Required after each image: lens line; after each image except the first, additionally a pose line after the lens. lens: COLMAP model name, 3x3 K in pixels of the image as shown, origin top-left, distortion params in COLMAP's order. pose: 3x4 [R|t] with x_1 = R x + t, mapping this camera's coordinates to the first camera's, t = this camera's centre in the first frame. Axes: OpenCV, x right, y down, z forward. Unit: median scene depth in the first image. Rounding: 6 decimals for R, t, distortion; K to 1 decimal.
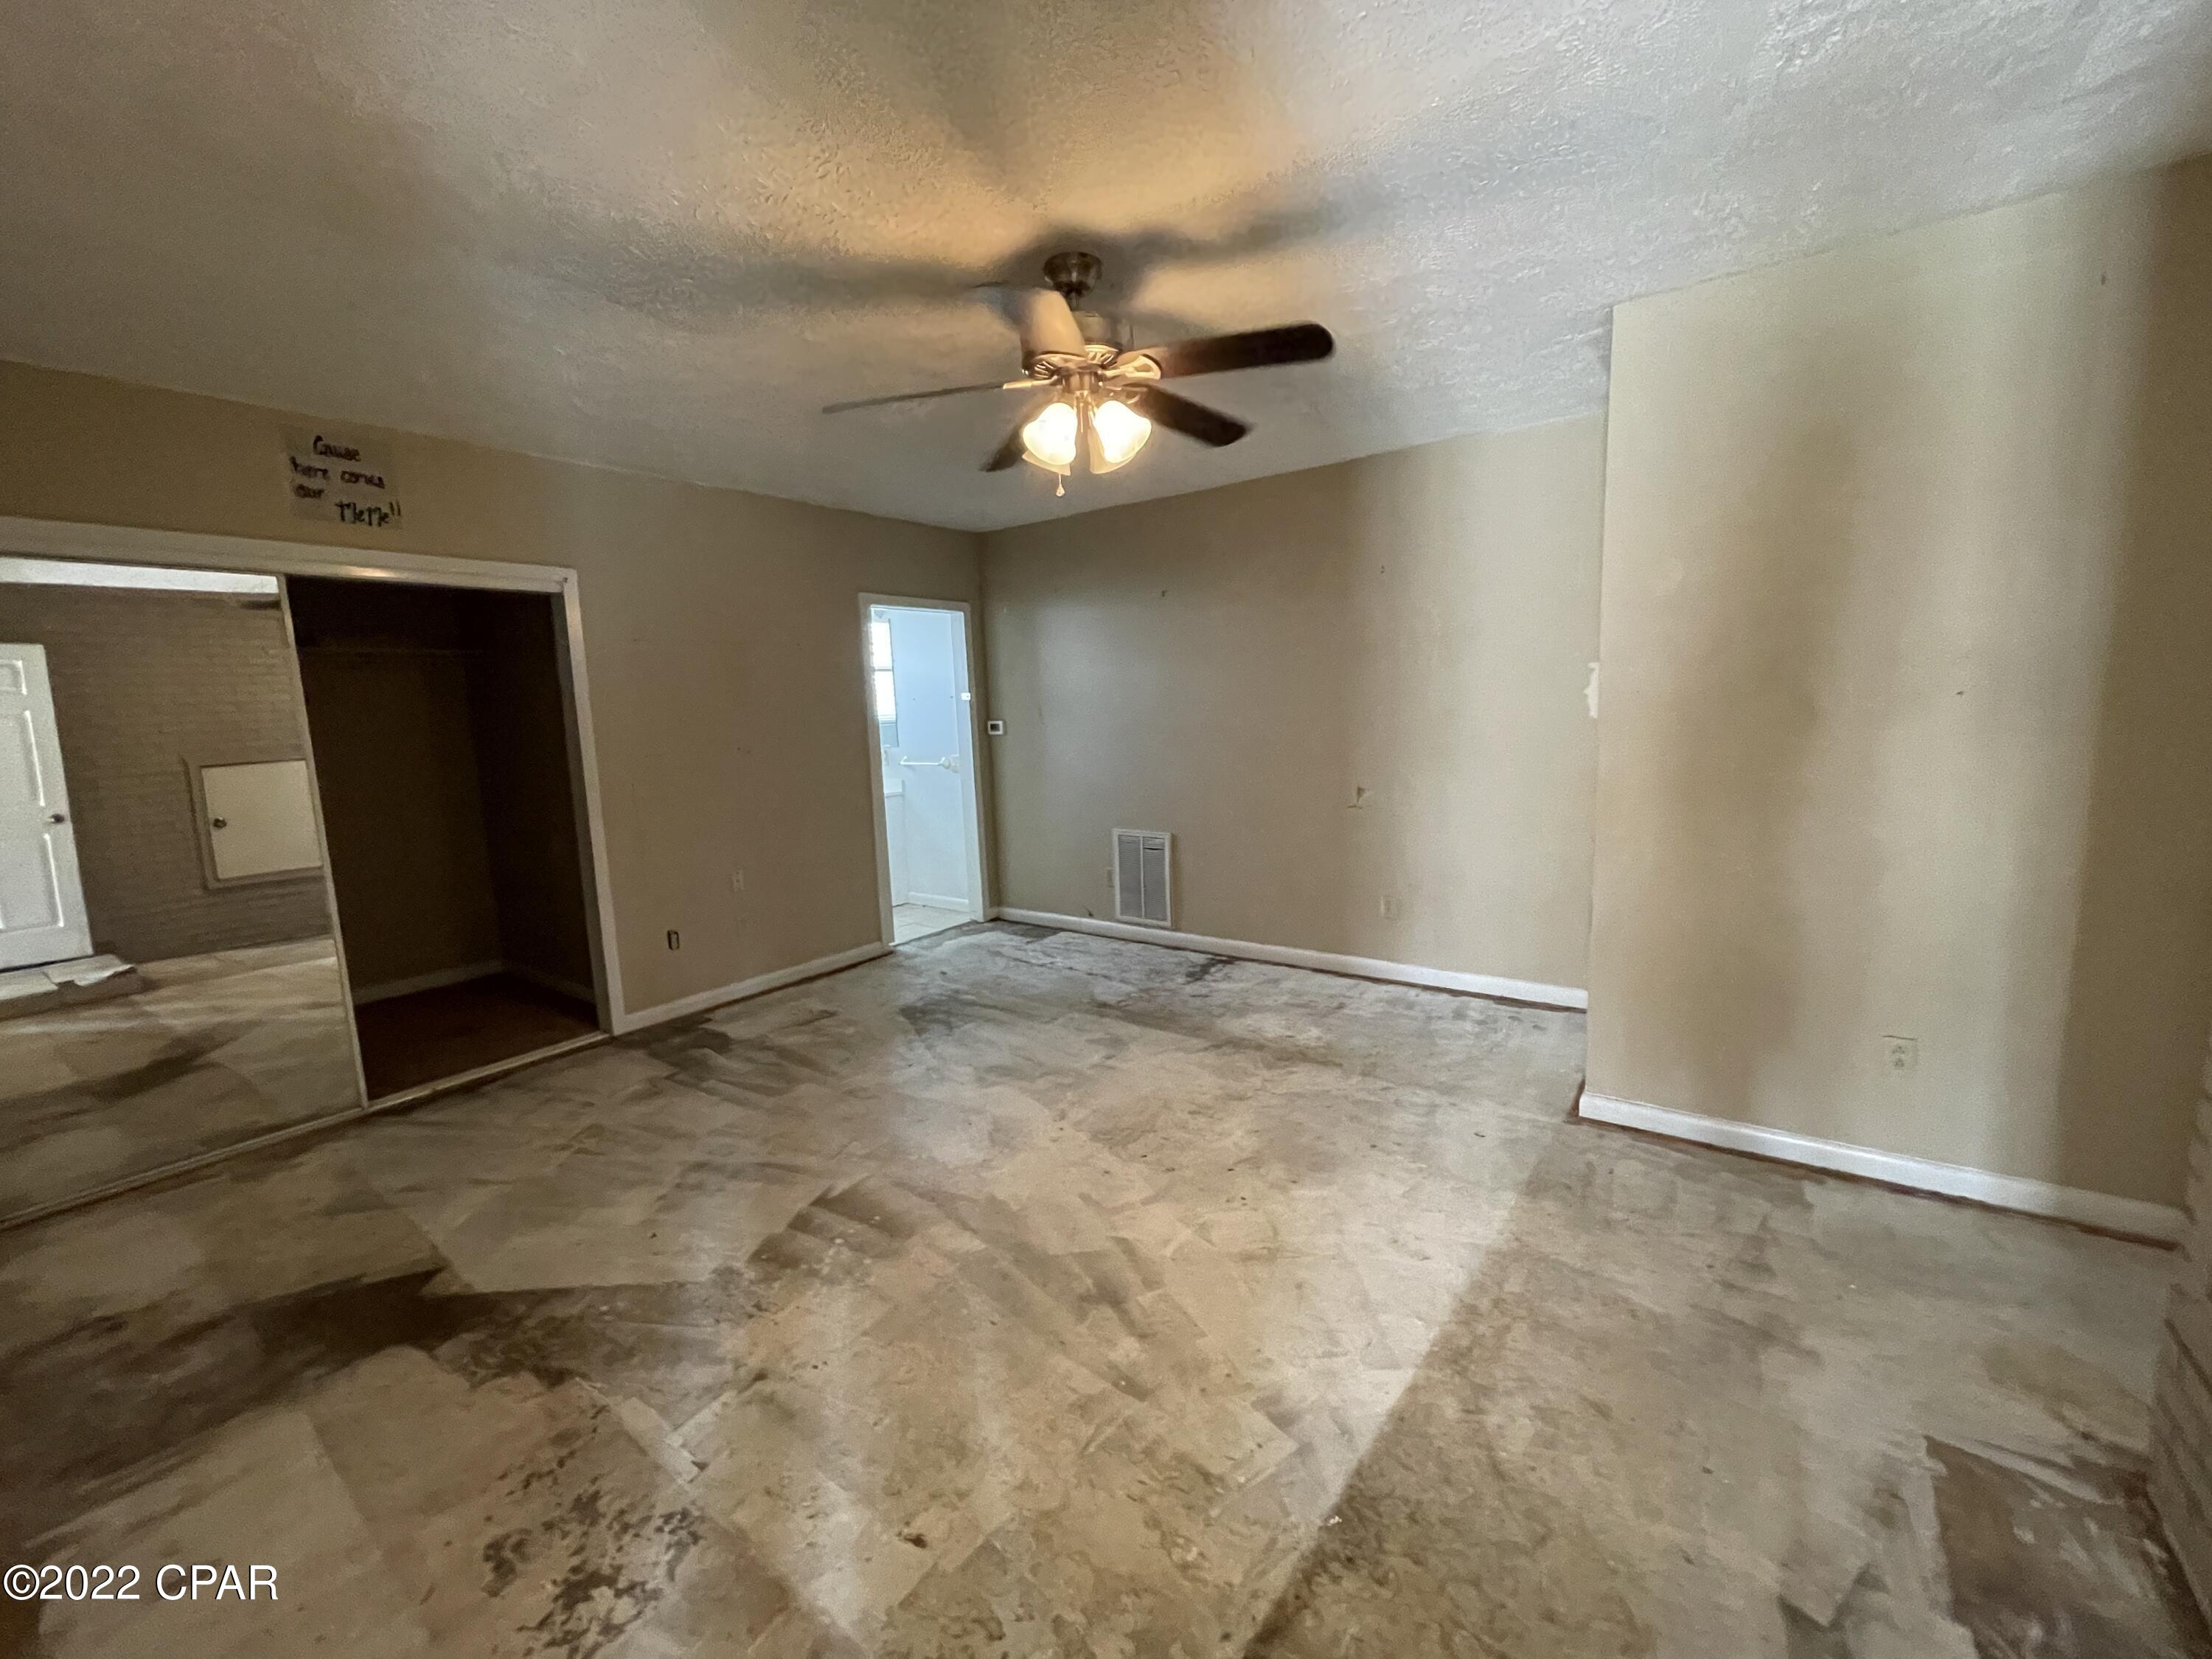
lens RADIAL K [[890.3, 0, 1106.8], [0, 890.3, 824.4], [0, 0, 1]] dist [-0.018187, 0.007526]
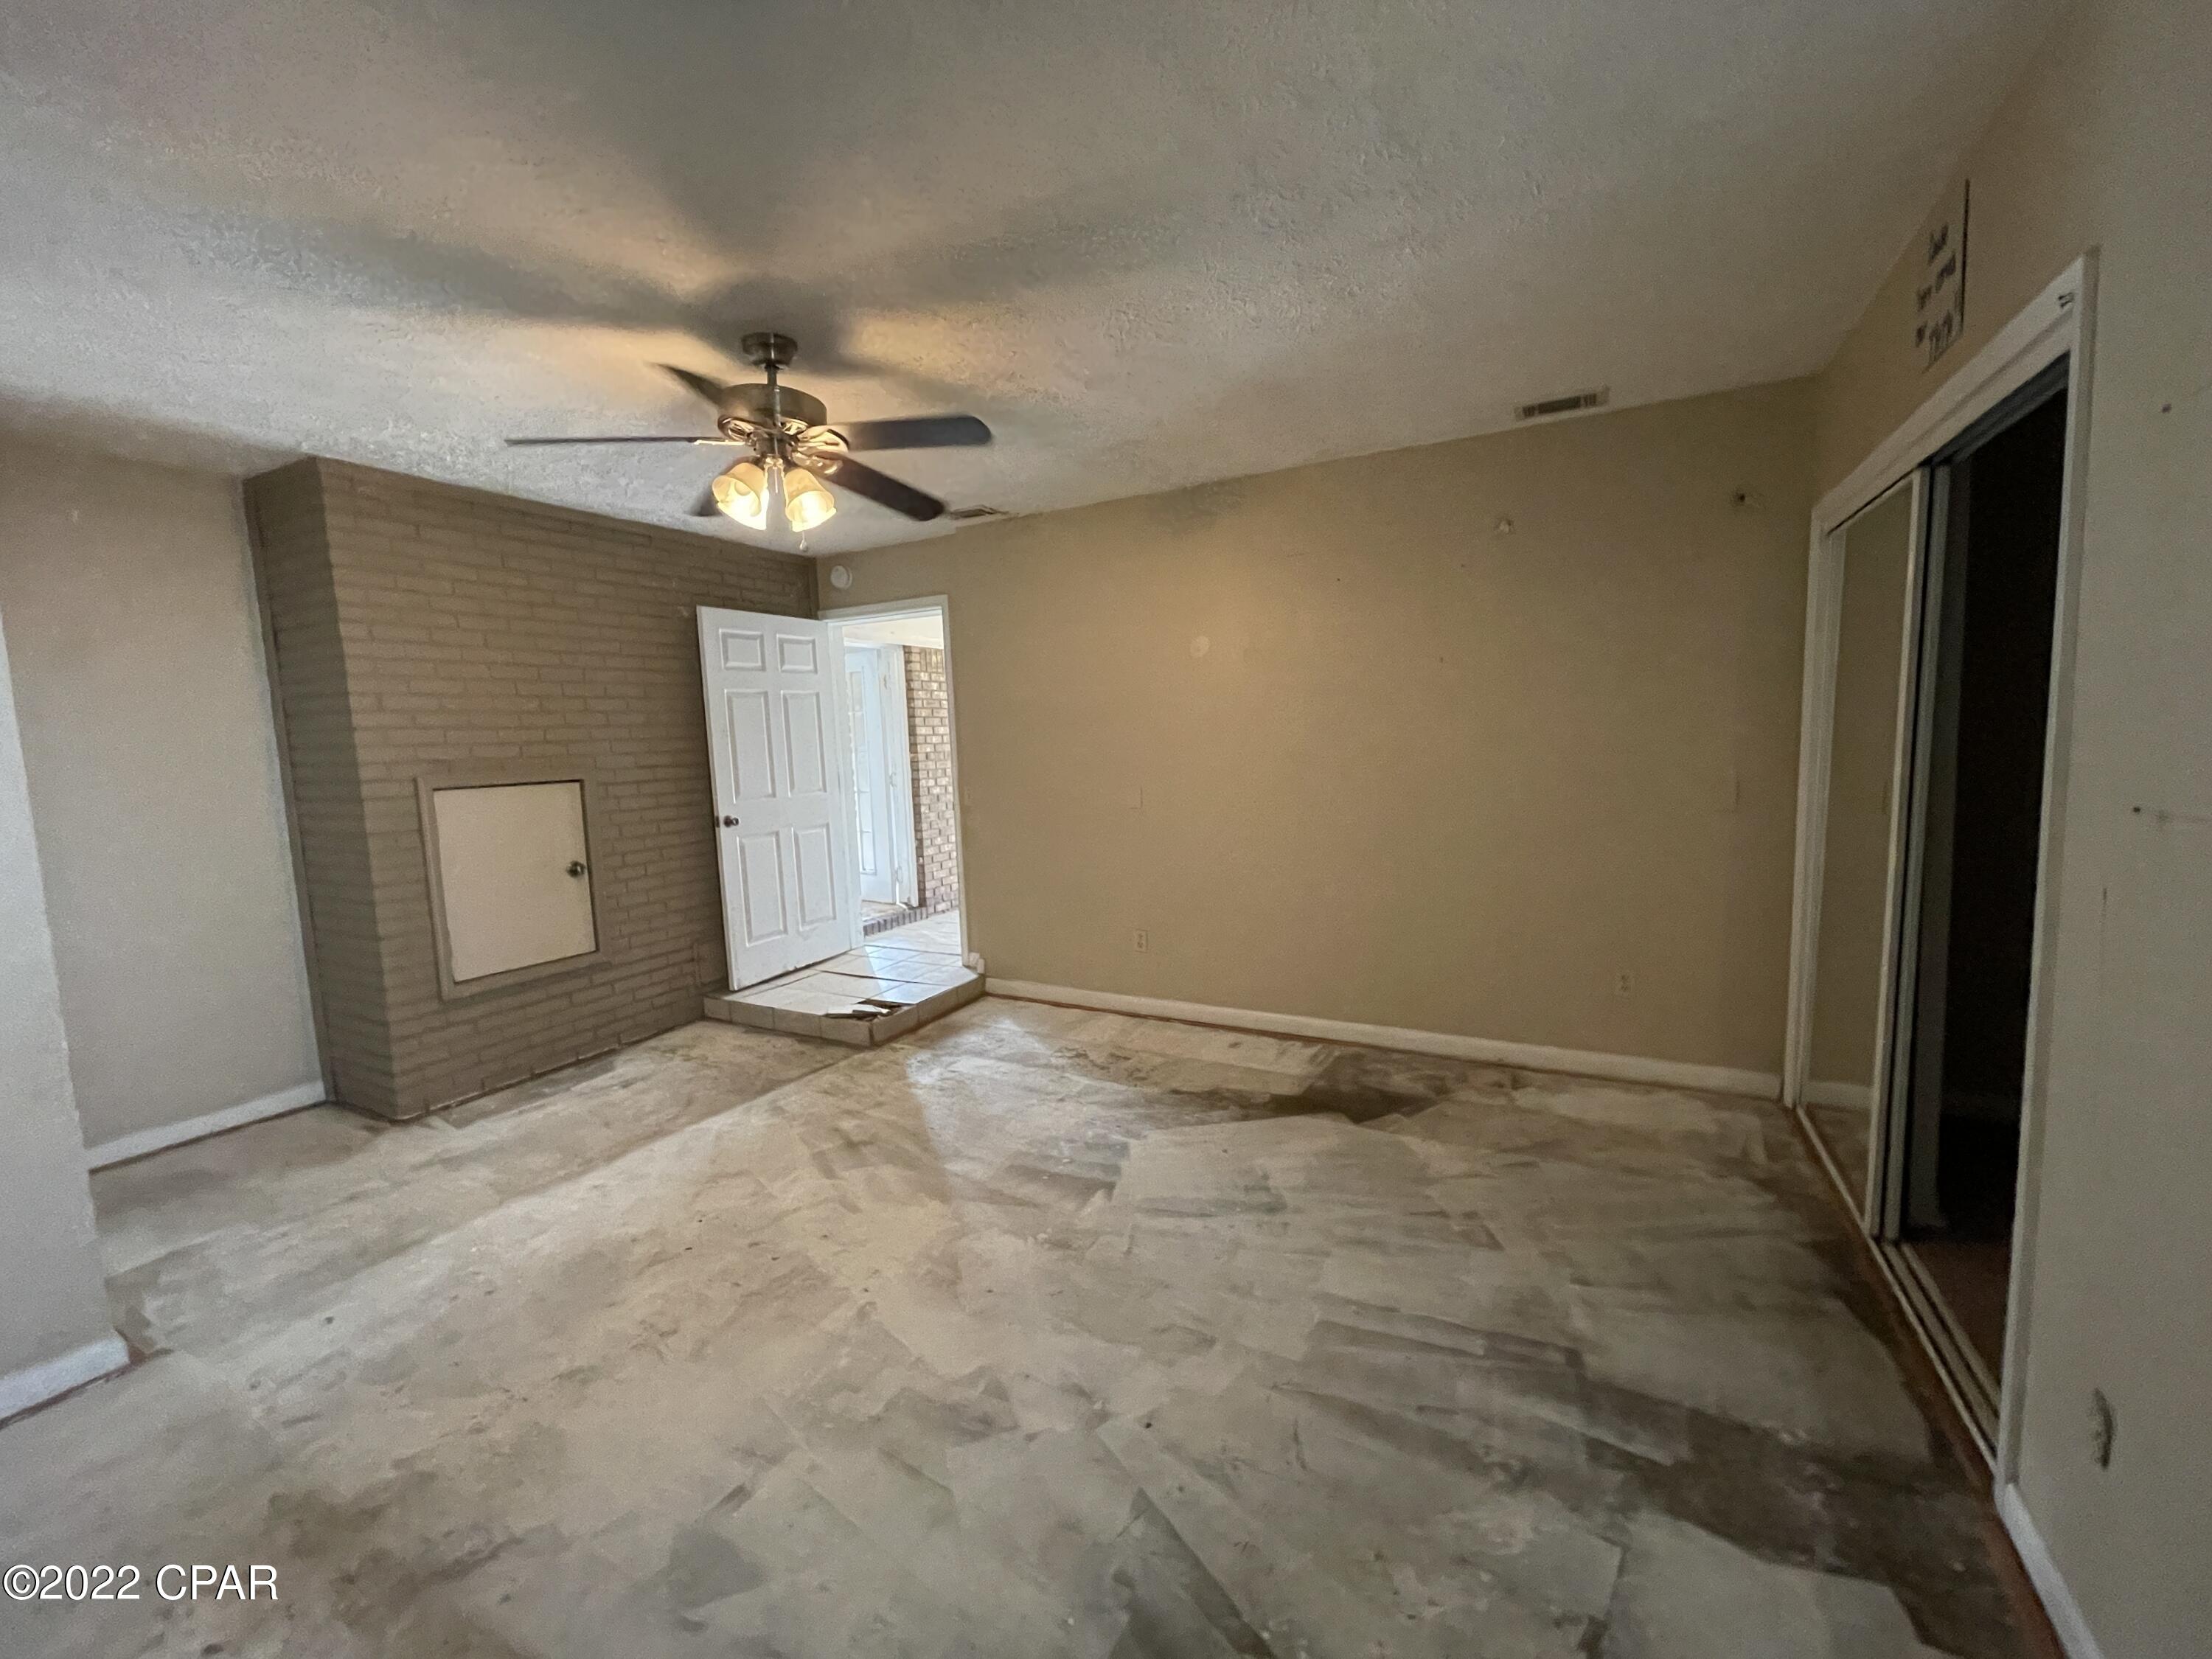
lens RADIAL K [[890.3, 0, 1106.8], [0, 890.3, 824.4], [0, 0, 1]] dist [-0.018187, 0.007526]
pose [[-0.988087, 0.087954, -0.126287, -0.250854], [0.055667, 0.969292, 0.239530, -0.281153], [0.143476, 0.229646, -0.962641, 2.150277]]
